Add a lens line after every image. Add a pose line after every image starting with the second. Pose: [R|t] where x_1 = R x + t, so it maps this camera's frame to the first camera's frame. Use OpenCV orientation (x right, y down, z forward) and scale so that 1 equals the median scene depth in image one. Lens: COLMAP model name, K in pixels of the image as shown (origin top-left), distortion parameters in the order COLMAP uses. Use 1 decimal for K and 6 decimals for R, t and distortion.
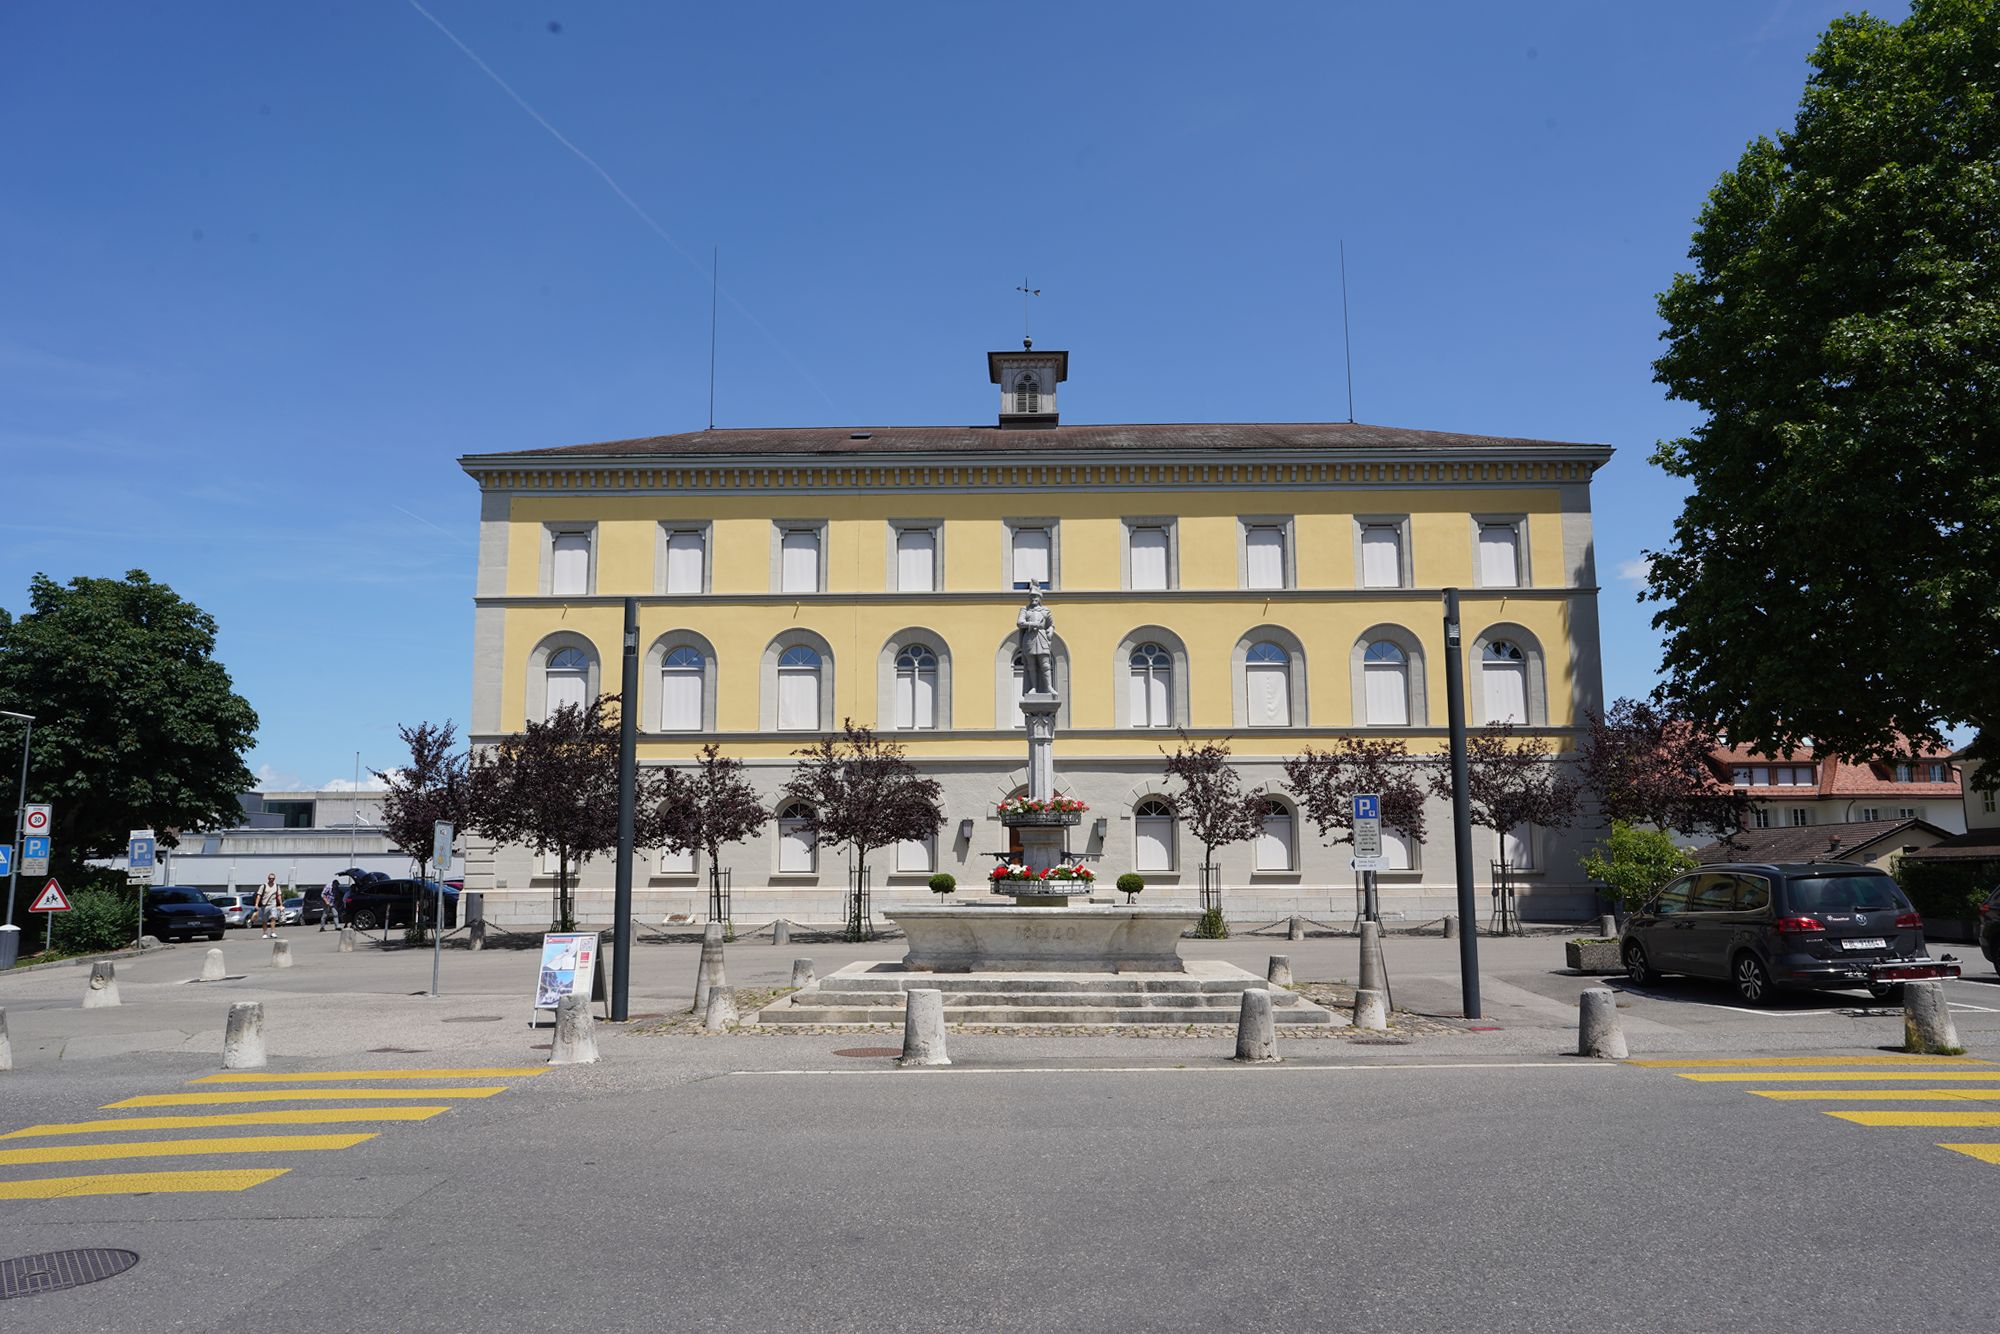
lens RADIAL K [[1328.4, 0, 988.1], [0, 1328.4, 678.7], [0, 0, 1]] dist [-0.021514, 0.027686]
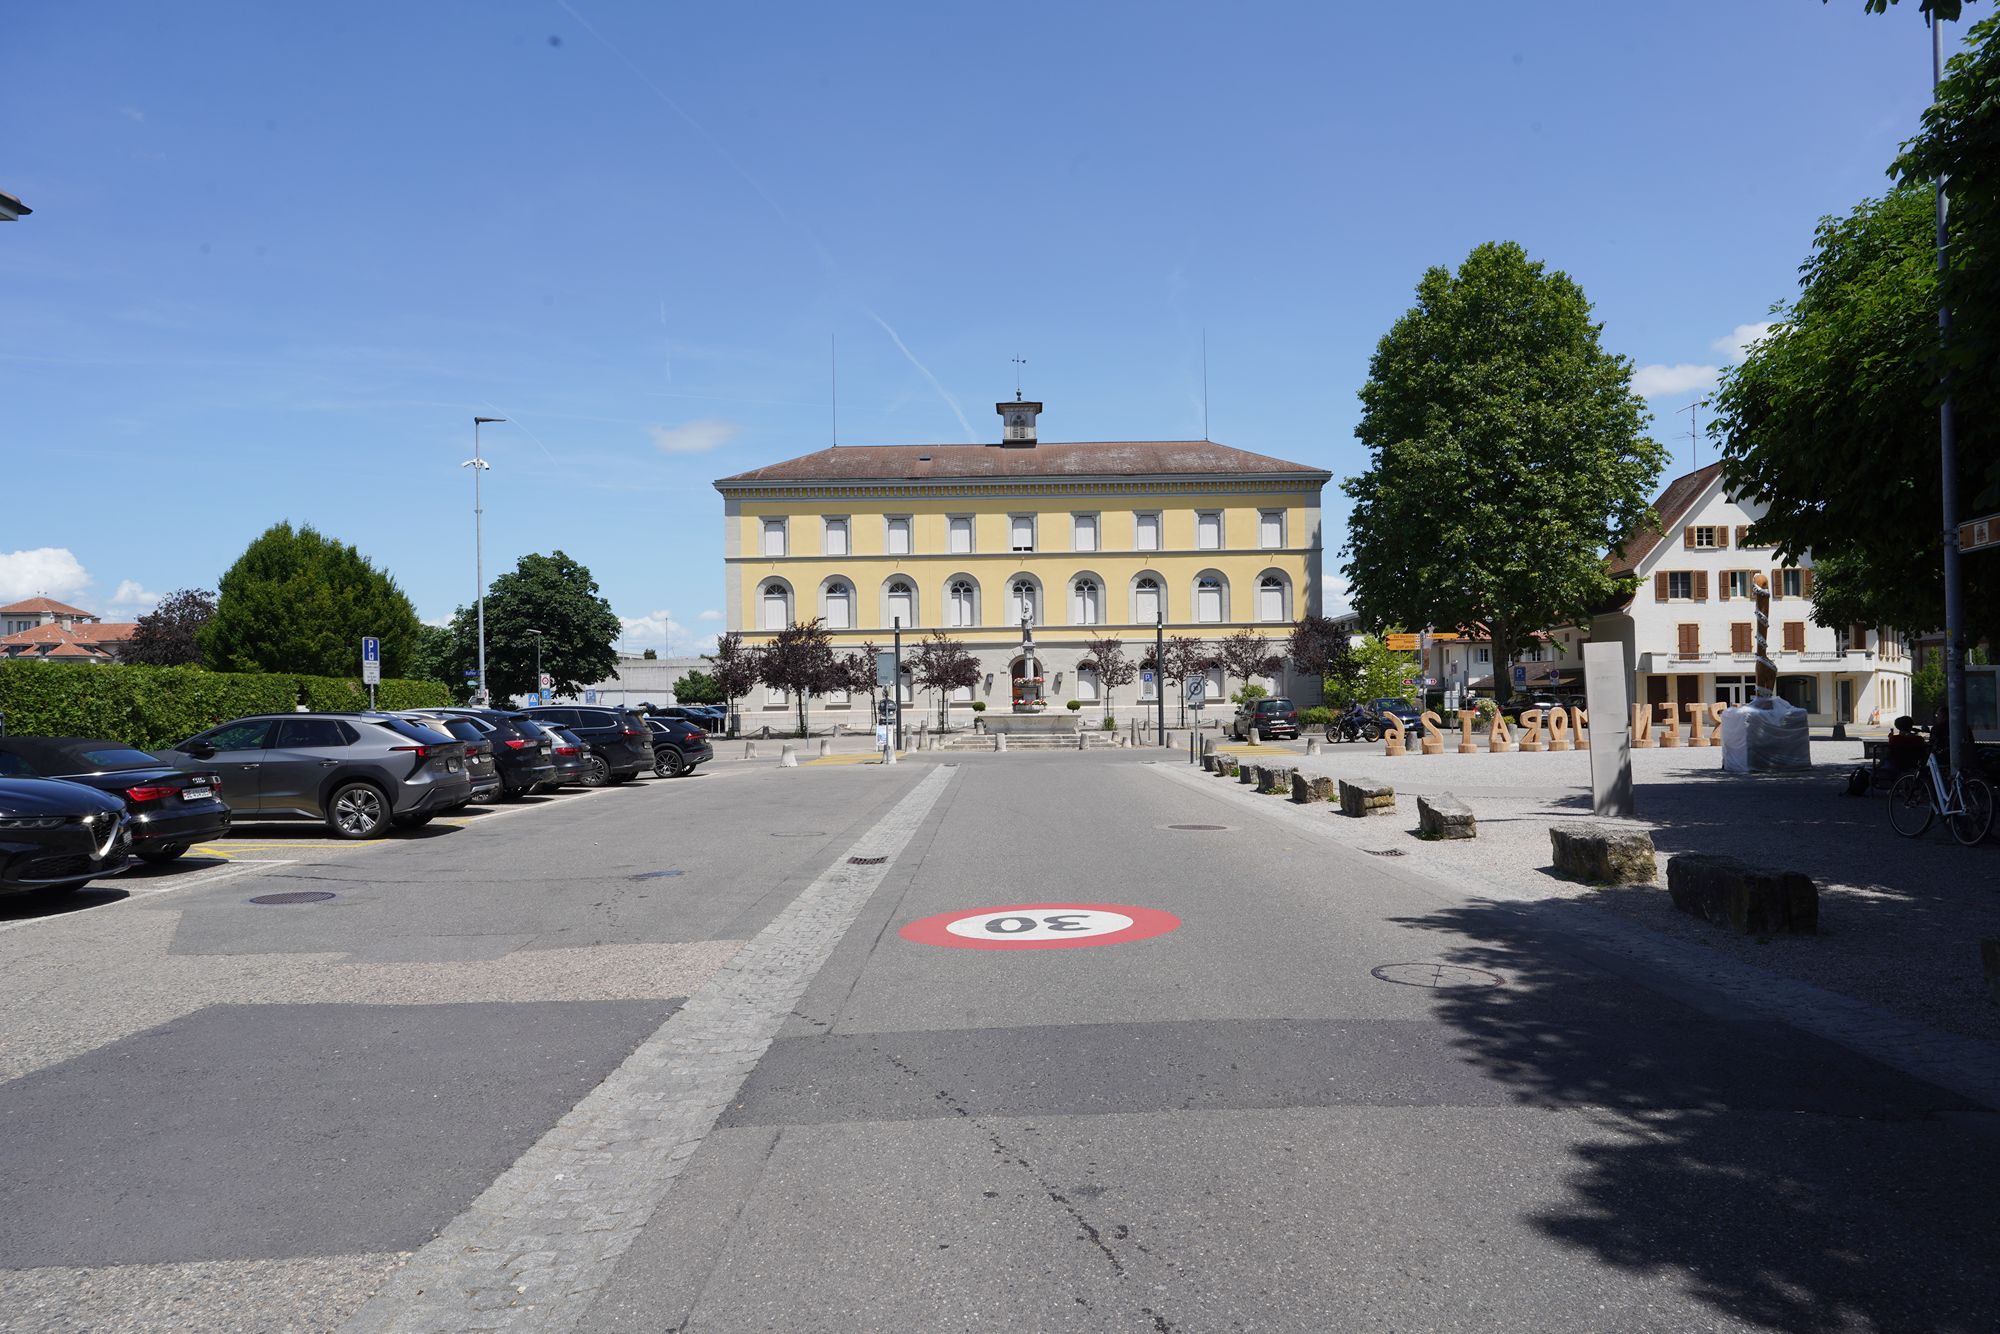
lens RADIAL K [[1328.4, 0, 1003.9], [0, 1328.4, 662.3], [0, 0, 1]] dist [-0.021514, 0.027686]
pose [[0.999583, -0.010147, 0.027018, -0.046281], [0.006849, 0.992816, 0.119457, -0.136135], [-0.028036, -0.119222, 0.992472, -0.884514]]
